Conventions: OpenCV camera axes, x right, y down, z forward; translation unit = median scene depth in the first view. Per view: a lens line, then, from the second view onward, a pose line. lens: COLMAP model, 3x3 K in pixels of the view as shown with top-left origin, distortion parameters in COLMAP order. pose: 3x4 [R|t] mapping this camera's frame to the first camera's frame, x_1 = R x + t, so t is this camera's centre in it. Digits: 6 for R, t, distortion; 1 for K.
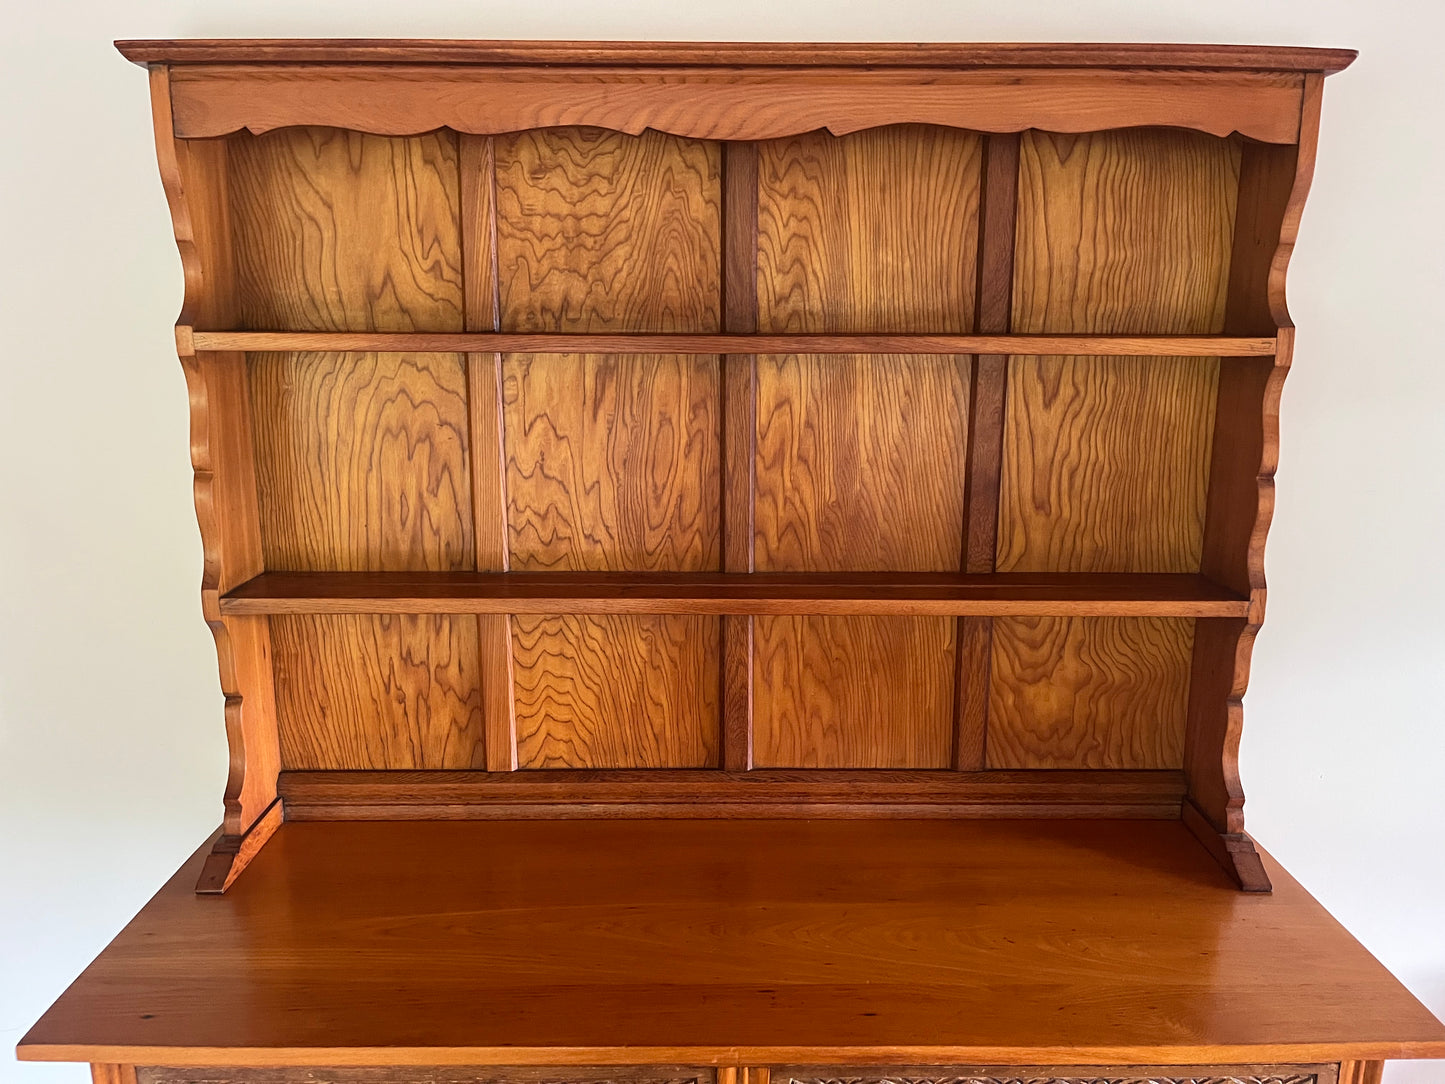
lens RADIAL K [[1093.5, 0, 721.3], [0, 1093.5, 545.2], [0, 0, 1]] dist [0.053990, -0.074789]
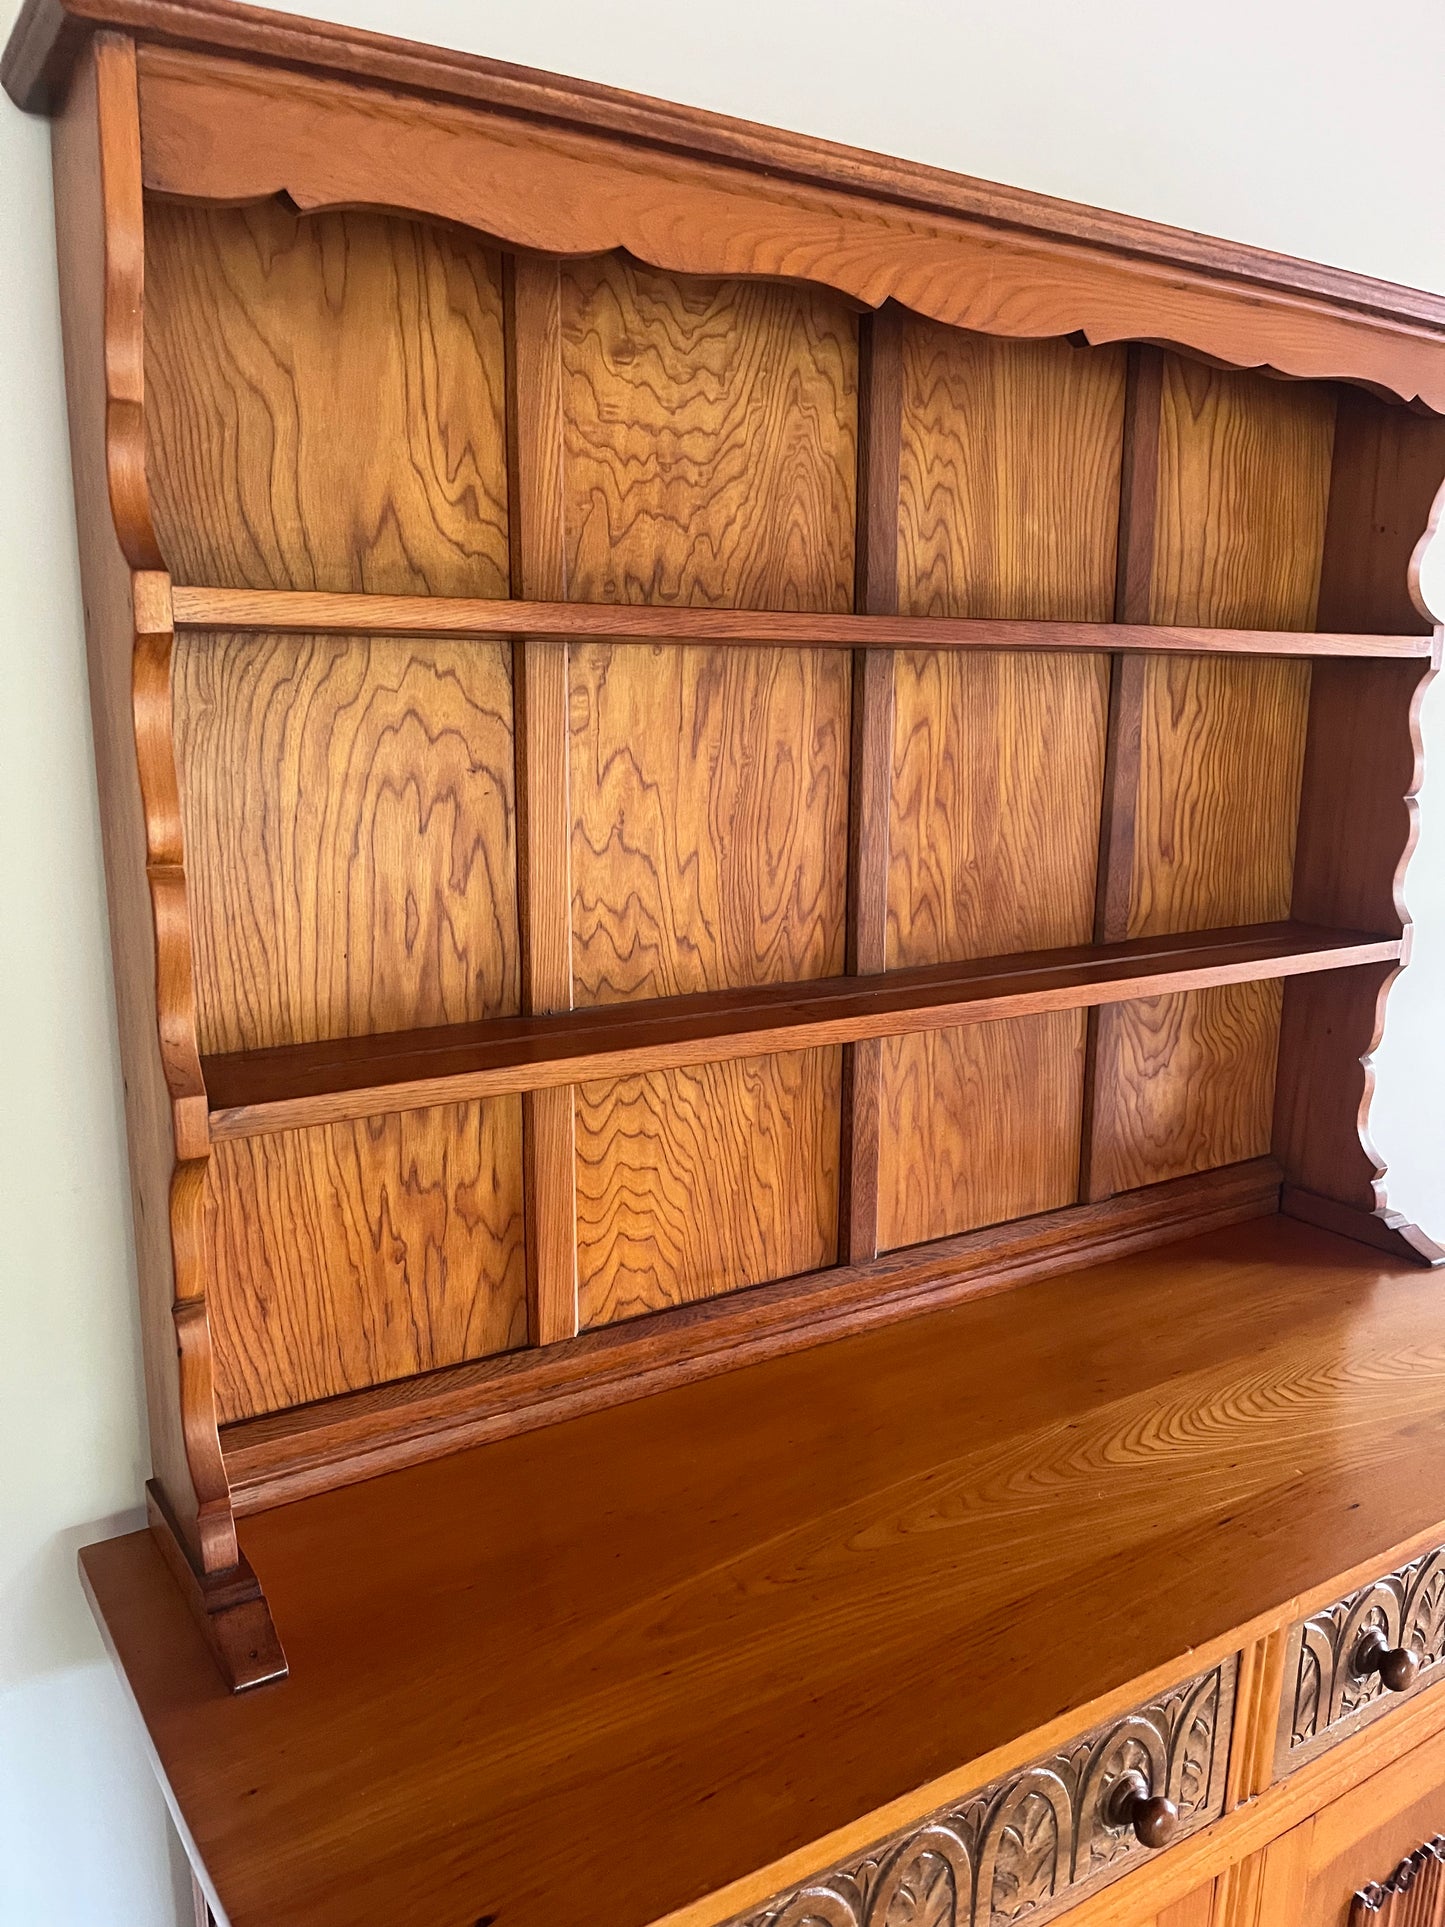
lens RADIAL K [[1458.2, 0, 712.5], [0, 1458.2, 972.4], [0, 0, 1]] dist [0.053990, -0.074789]
pose [[0.847054, -0.100417, 0.521935, -0.551756], [0.105400, 0.994224, 0.020227, -0.004679], [-0.520951, 0.037879, 0.852745, 0.266763]]
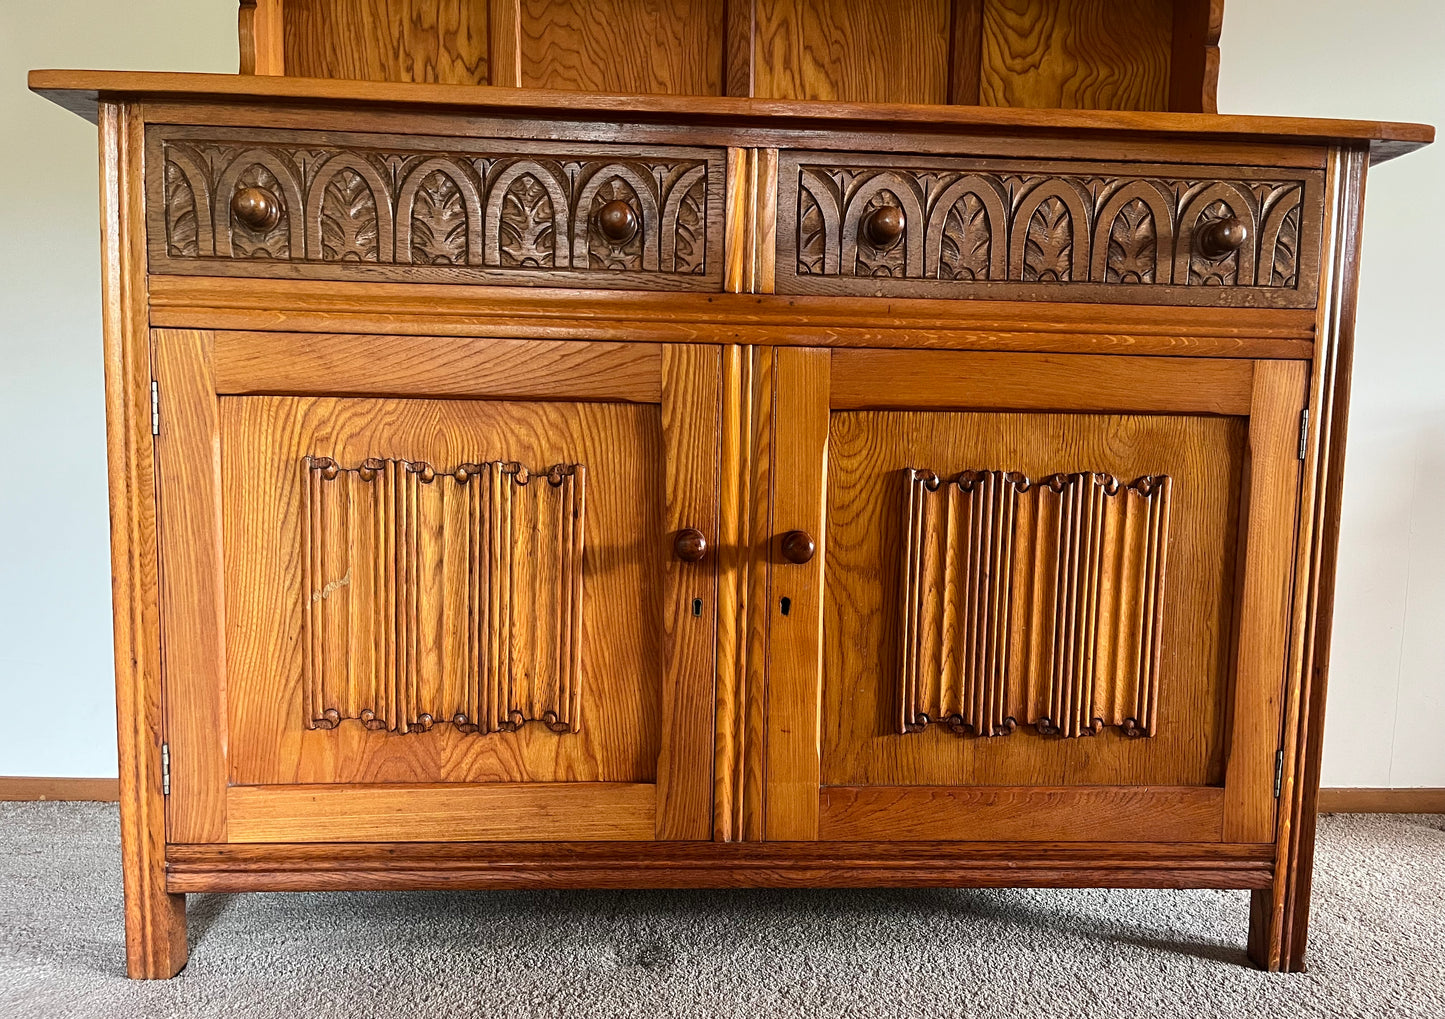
lens RADIAL K [[1093.1, 0, 738.9], [0, 1093.1, 550.3], [0, 0, 1]] dist [0.050114, -0.069336]
pose [[0.999144, 0.012386, 0.039480, -0.021471], [-0.008298, 0.994743, -0.102067, 0.708257], [-0.040537, 0.101652, 0.993994, 0.017396]]
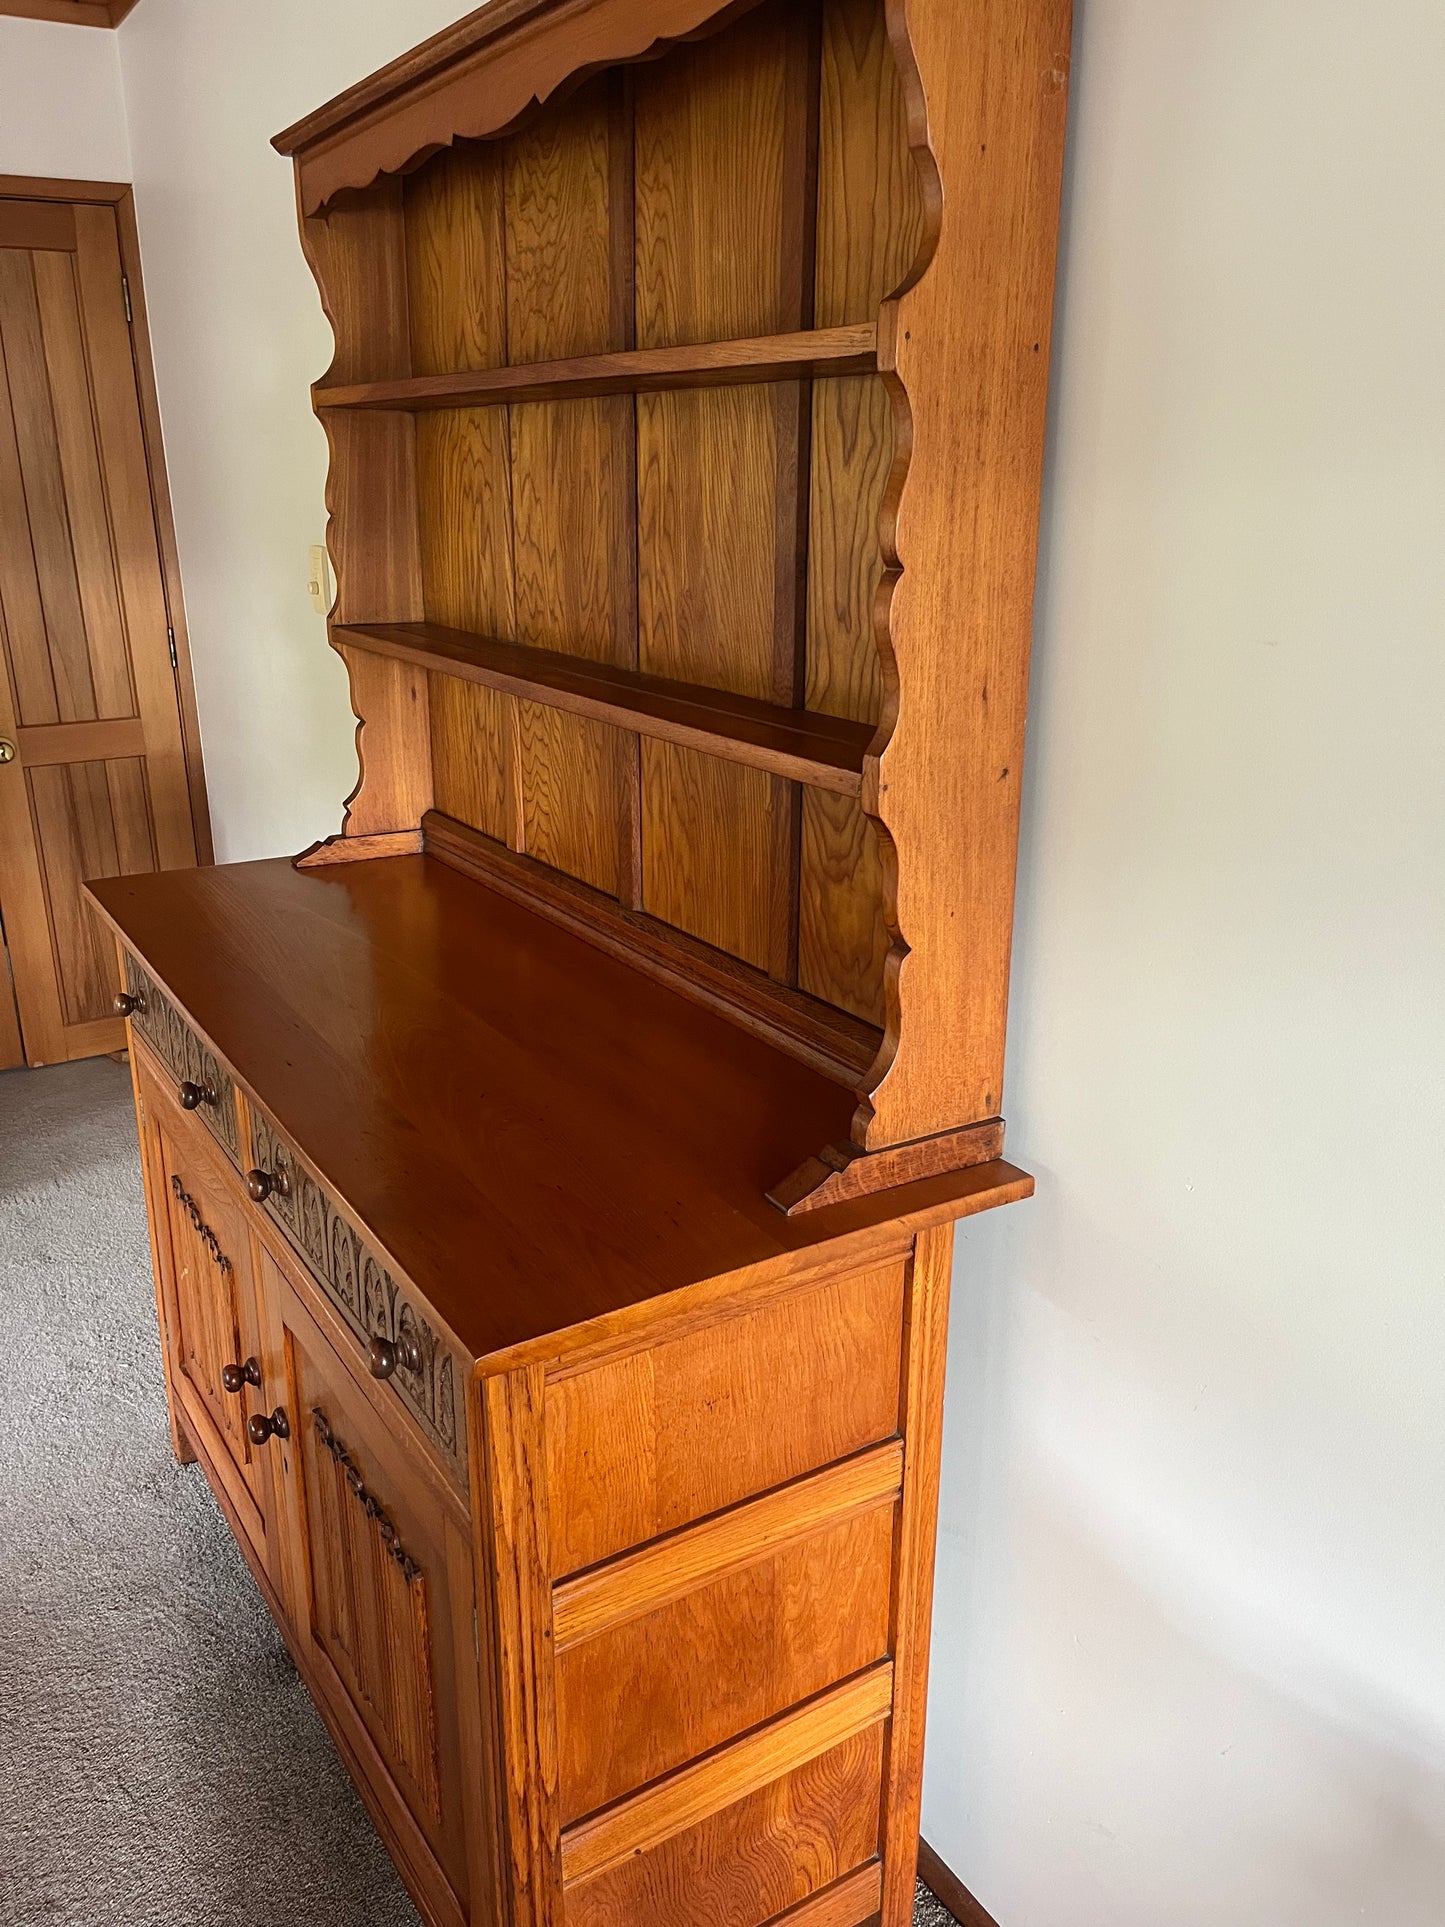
lens RADIAL K [[1458.2, 0, 758.0], [0, 1458.2, 951.1], [0, 0, 1]] dist [0.053990, -0.074789]
pose [[0.540790, 0.260072, -0.799943, 1.042711], [-0.185570, 0.964458, 0.188107, 0.003023], [0.820433, 0.046719, 0.569831, 0.448145]]
